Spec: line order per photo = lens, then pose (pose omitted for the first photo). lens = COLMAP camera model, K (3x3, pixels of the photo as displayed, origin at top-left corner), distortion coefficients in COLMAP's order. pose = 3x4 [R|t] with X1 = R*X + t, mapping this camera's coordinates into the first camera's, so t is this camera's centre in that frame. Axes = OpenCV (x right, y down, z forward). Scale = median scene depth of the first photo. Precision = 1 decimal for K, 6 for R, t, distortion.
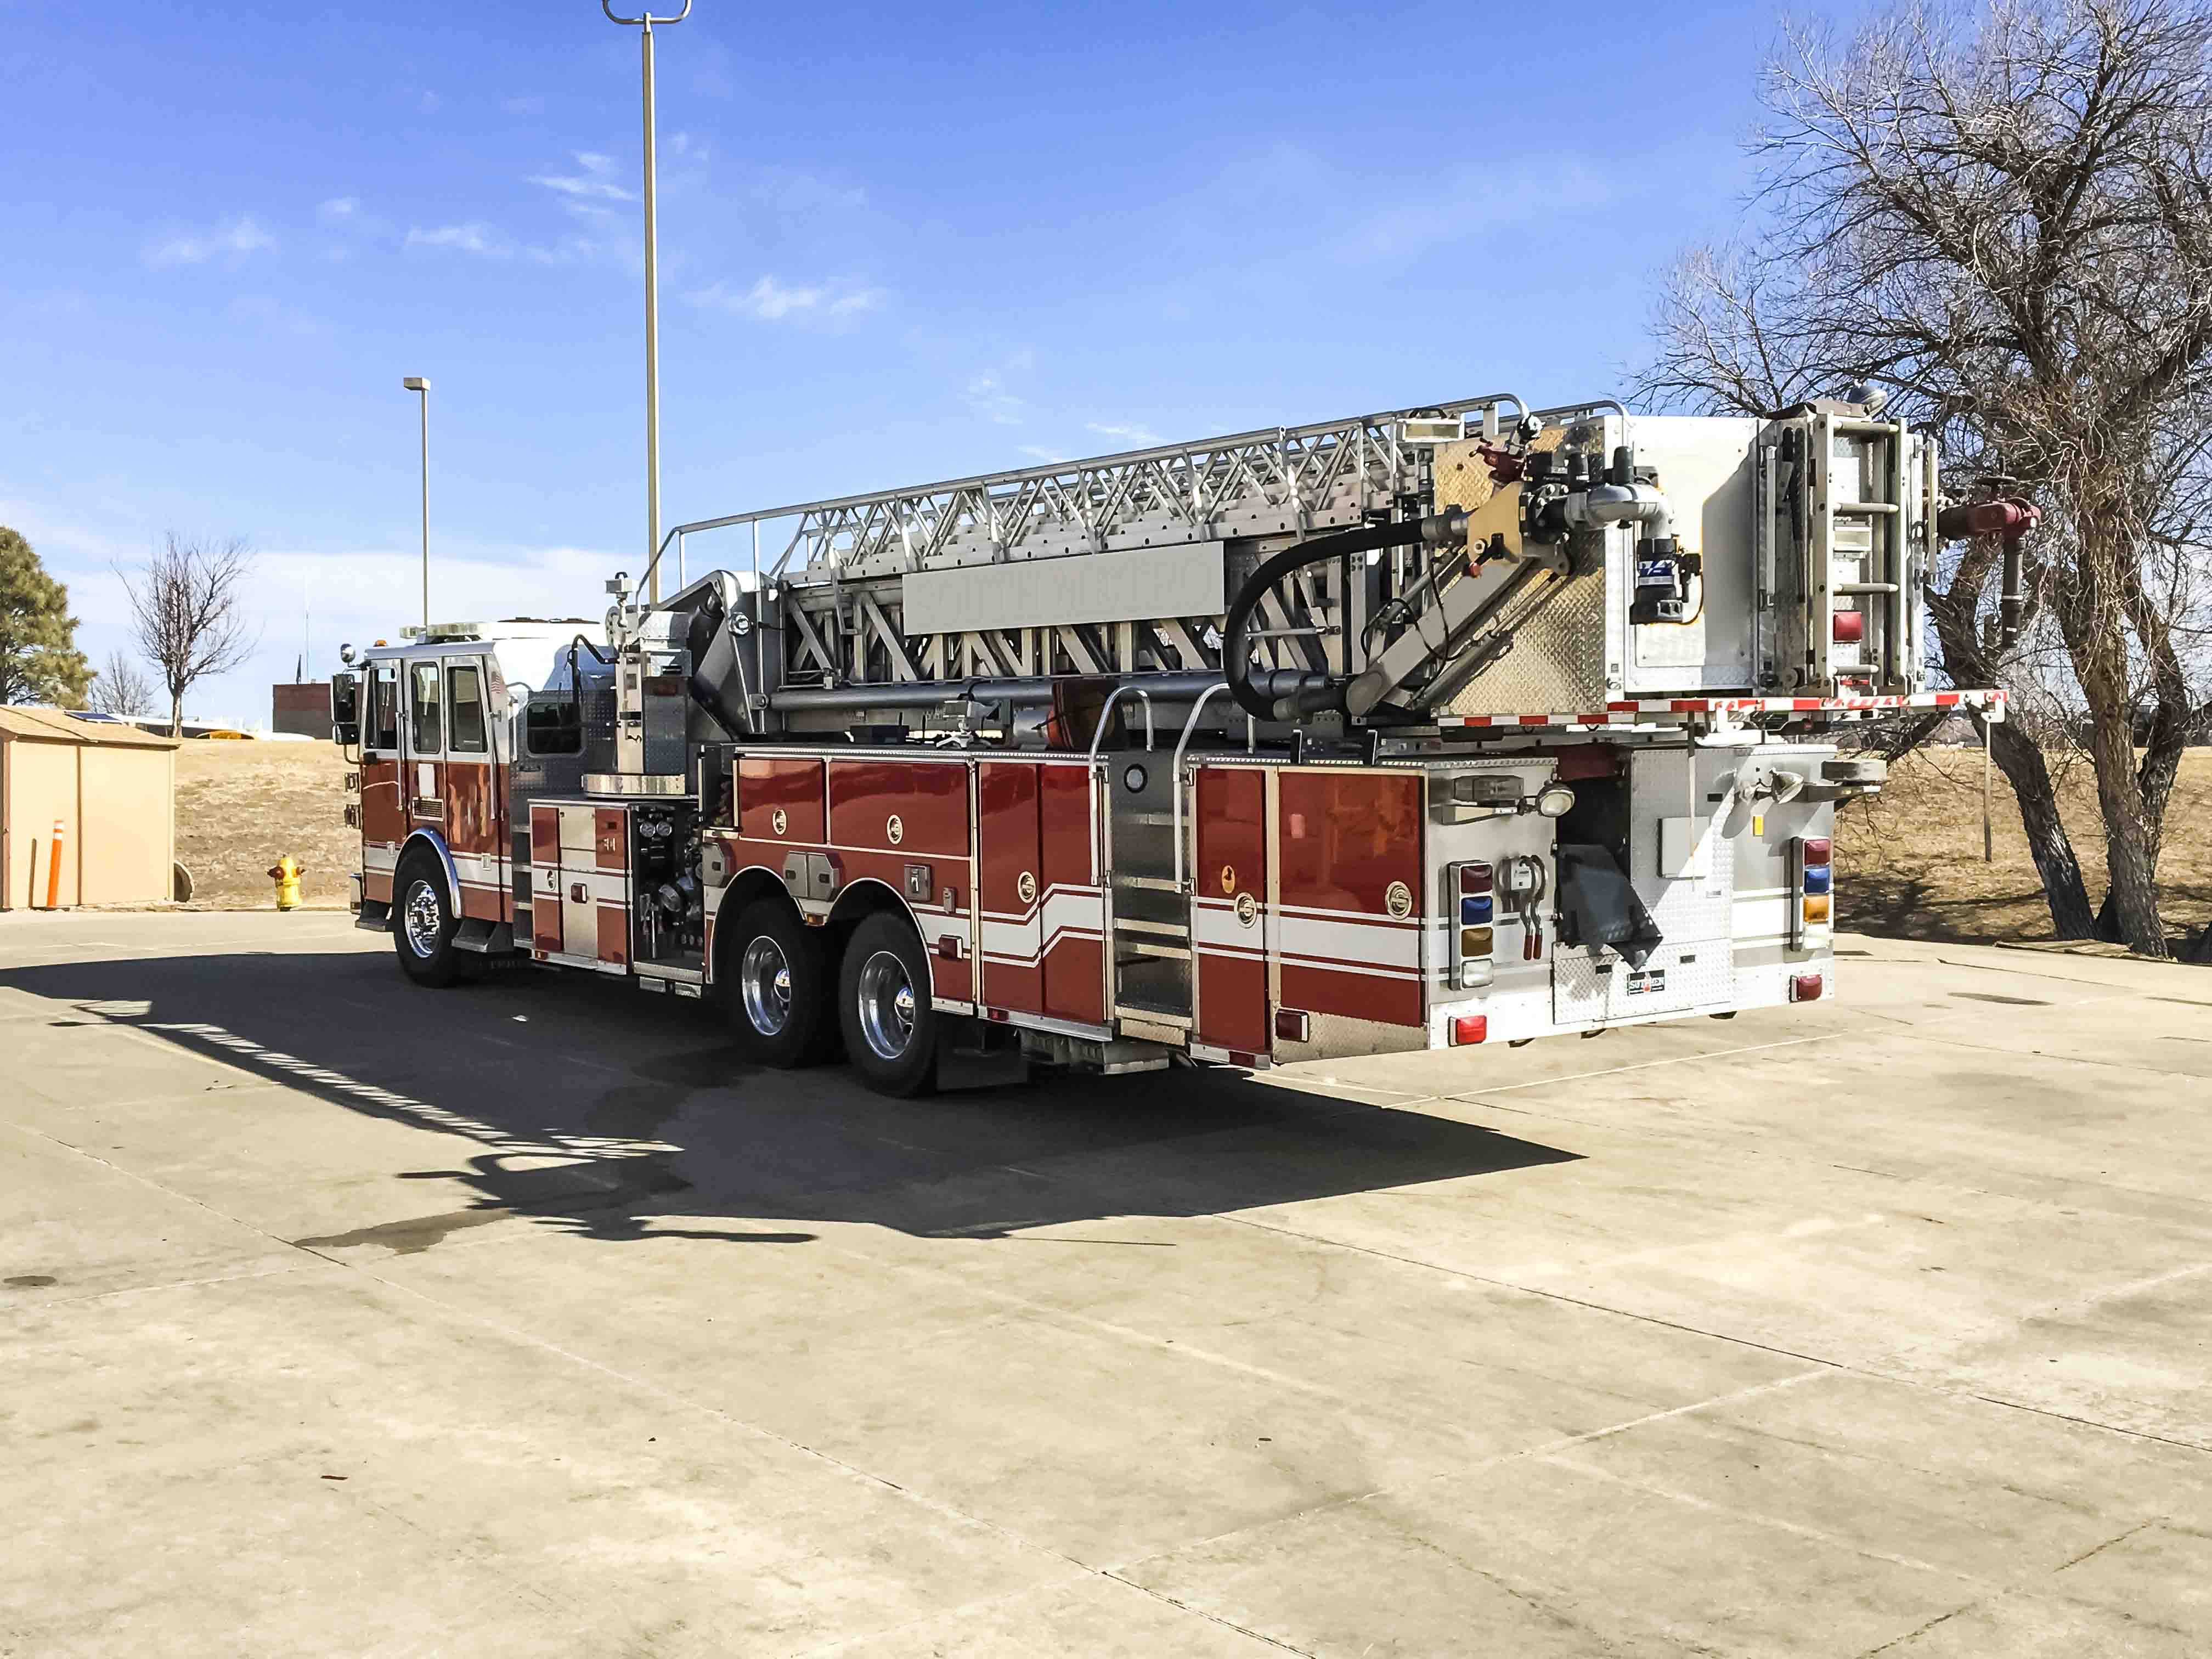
lens RADIAL K [[2371.1, 0, 1106.0], [0, 2371.1, 829.5], [0, 0, 1]] dist [0.099754, -0.004397]
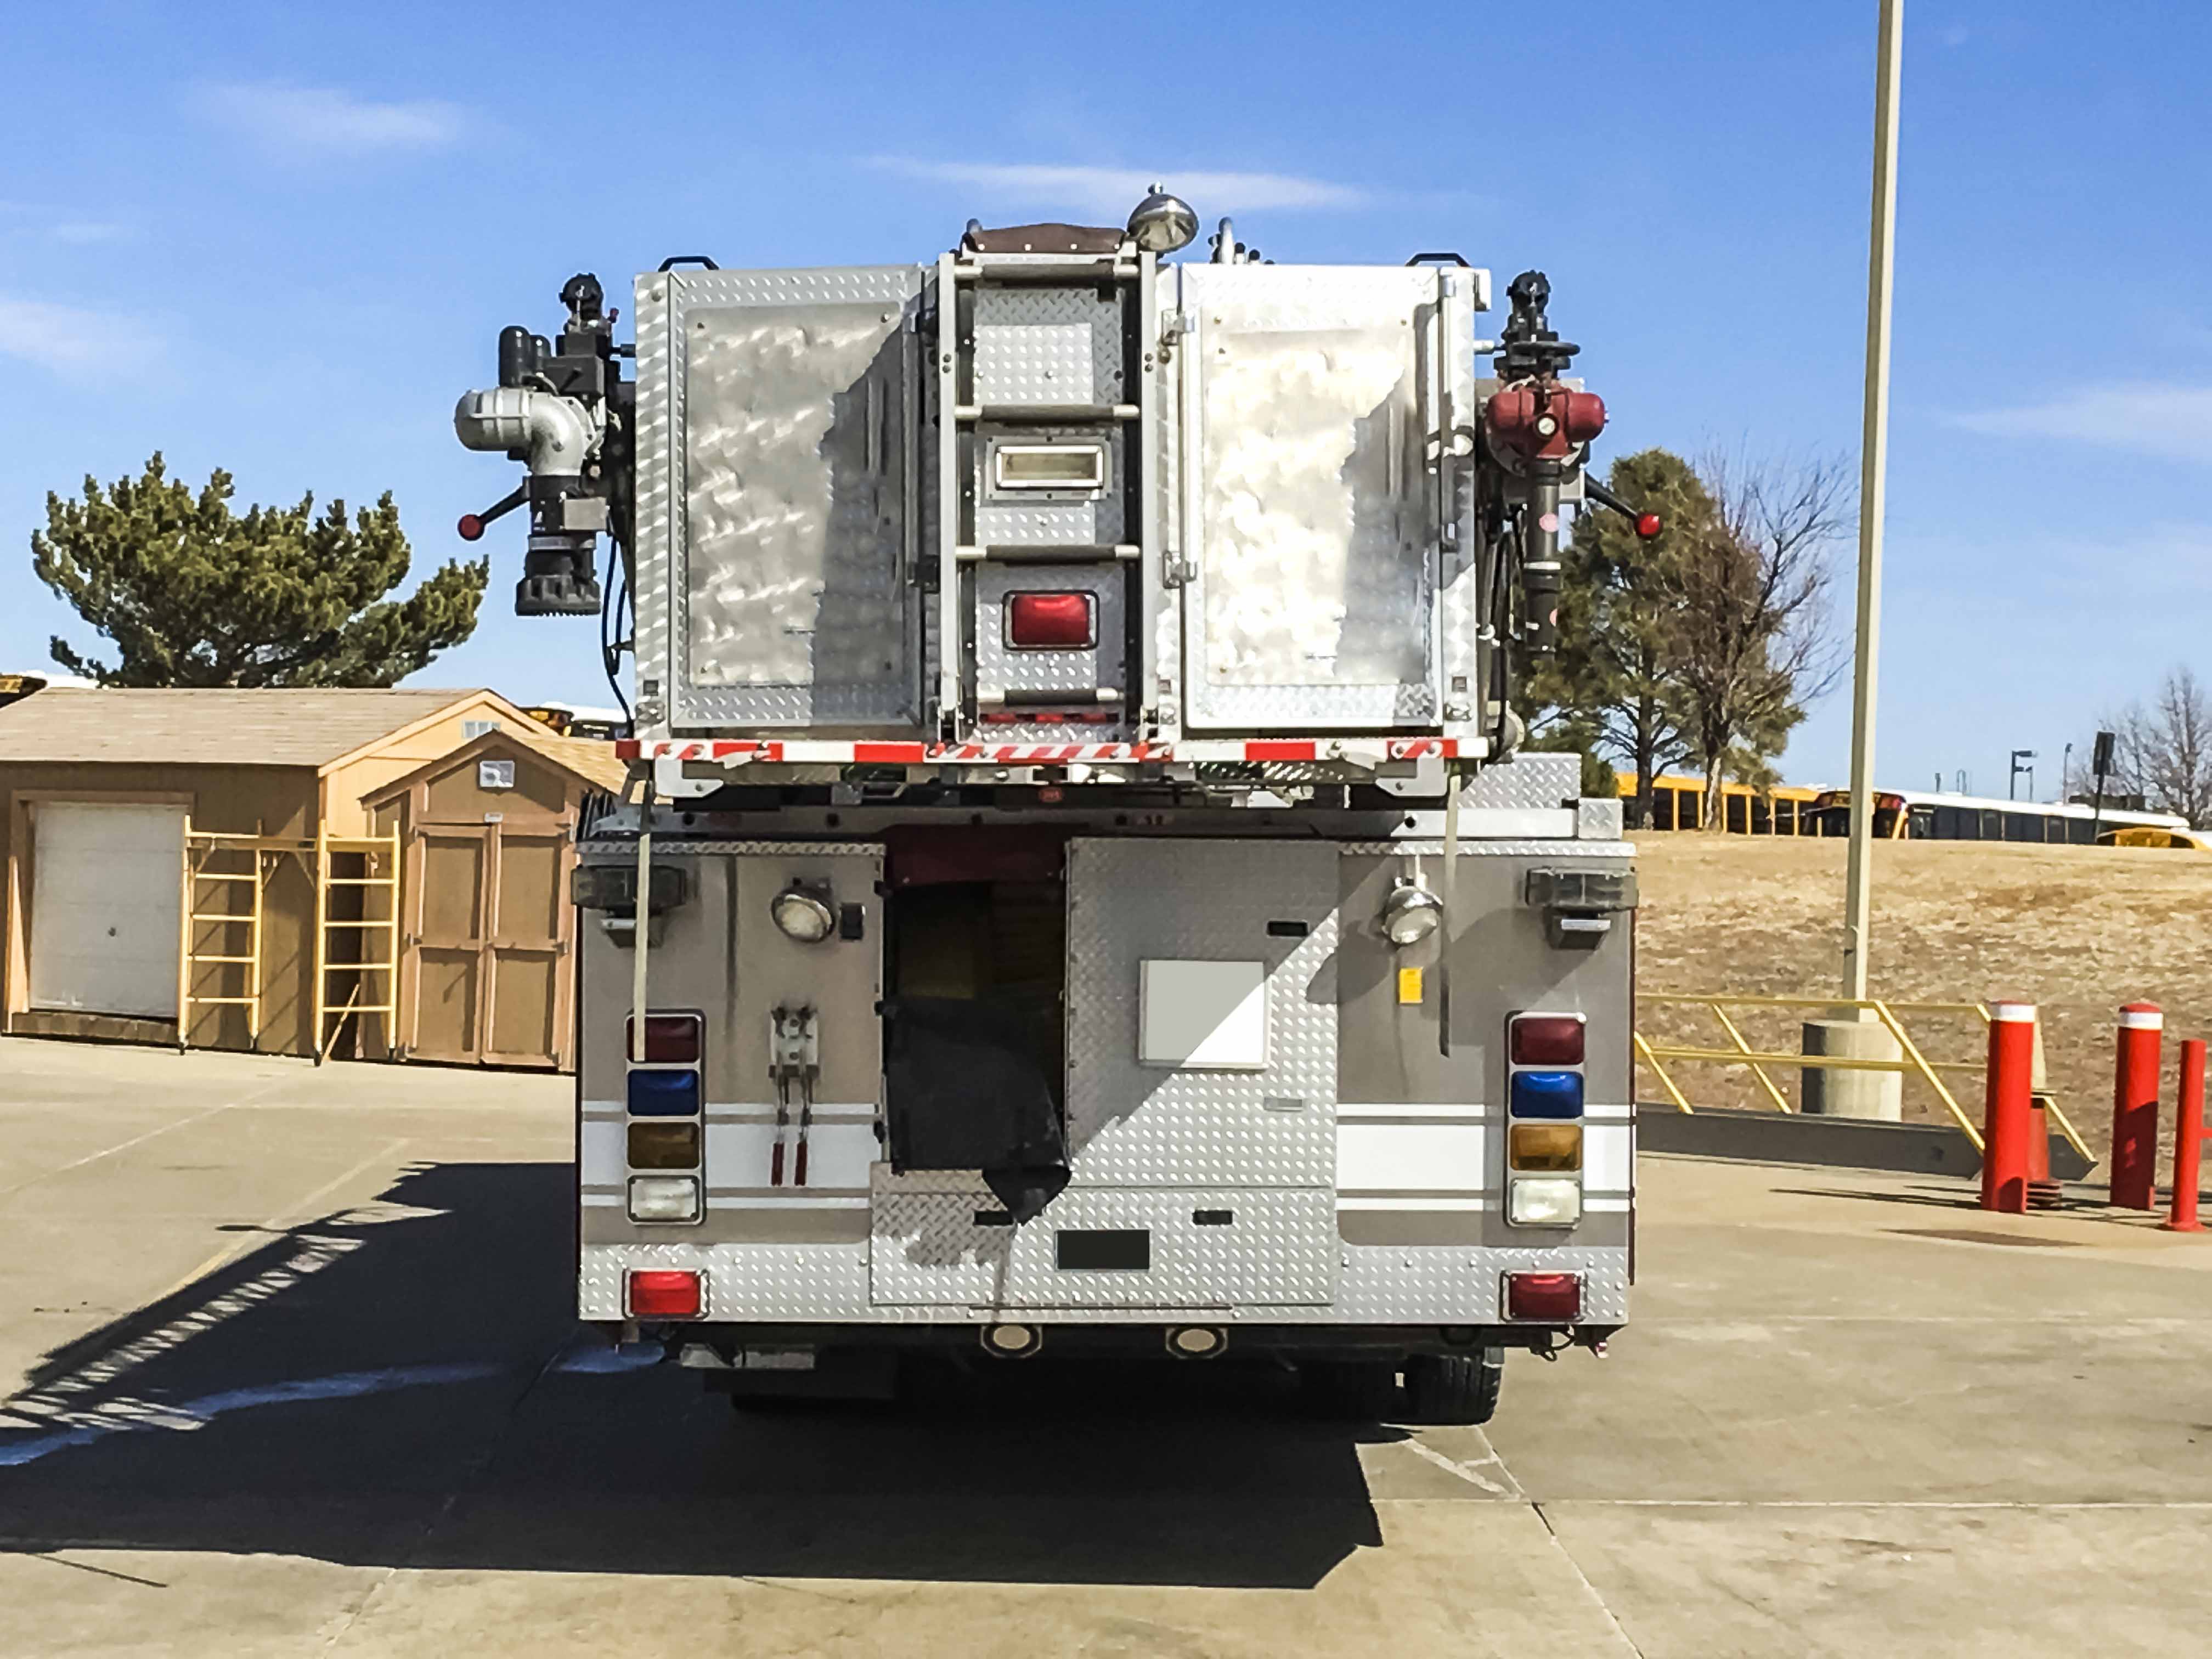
lens RADIAL K [[4833.6, 0, 1106.0], [0, 4833.6, 829.5], [0, 0, 1]] dist [0.070457, 0.196848]
pose [[0.820827, 0.024561, -0.570648, 0.663526], [-0.048579, 0.998457, -0.026904, -0.003234], [0.569107, 0.049805, 0.820754, 0.047333]]
